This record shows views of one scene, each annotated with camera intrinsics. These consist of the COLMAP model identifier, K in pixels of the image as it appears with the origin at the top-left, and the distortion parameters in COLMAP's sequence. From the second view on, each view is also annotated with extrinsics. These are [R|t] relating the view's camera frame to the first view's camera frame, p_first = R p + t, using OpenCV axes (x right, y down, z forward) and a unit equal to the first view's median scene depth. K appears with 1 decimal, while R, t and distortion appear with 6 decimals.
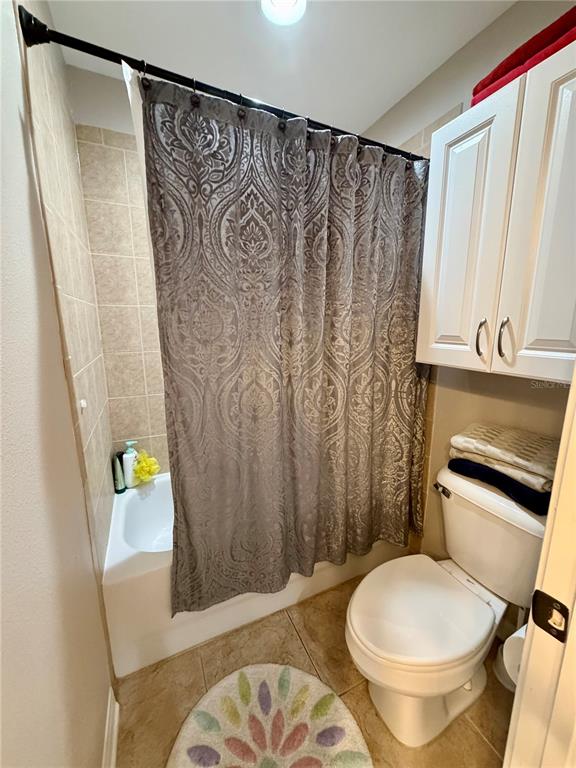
lens RADIAL K [[306.2, 0, 288.5], [0, 306.2, 381.2], [0, 0, 1]] dist [0.001445, -0.000282]
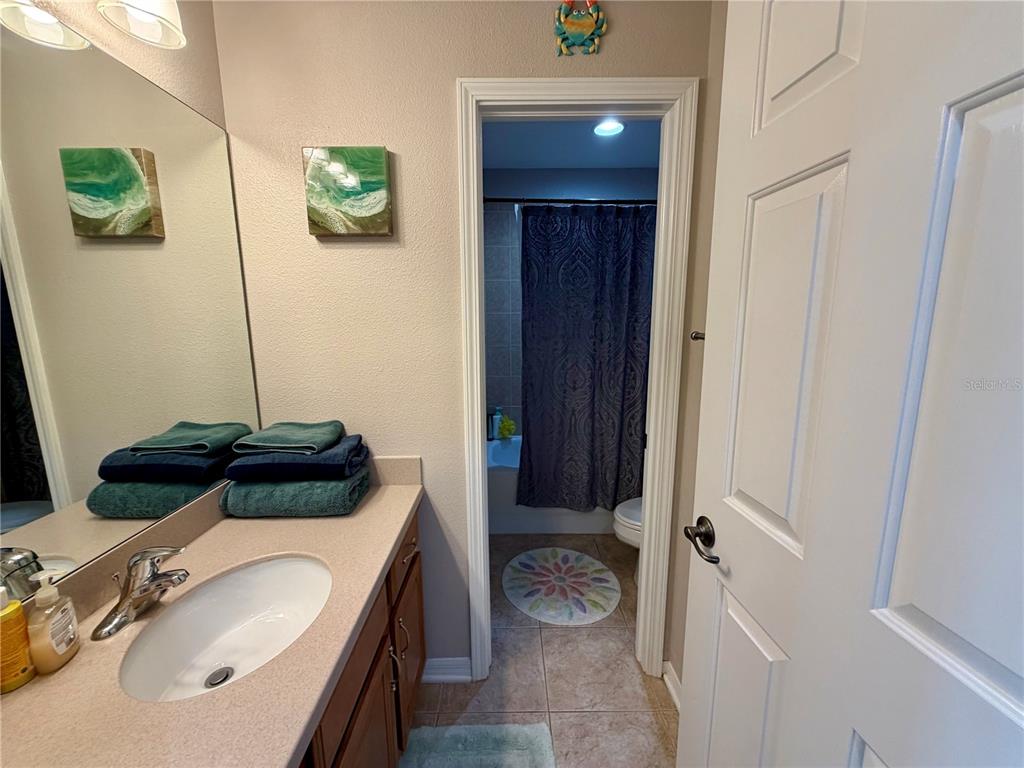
lens RADIAL K [[408.3, 0, 511.1], [0, 408.3, 388.0], [0, 0, 1]] dist [0.001445, -0.000282]
pose [[0.910358, 0.065827, -0.408553, 0.453226], [-0.074274, 0.997226, -0.004825, 0.156667], [0.407103, 0.034737, 0.912722, -1.044881]]
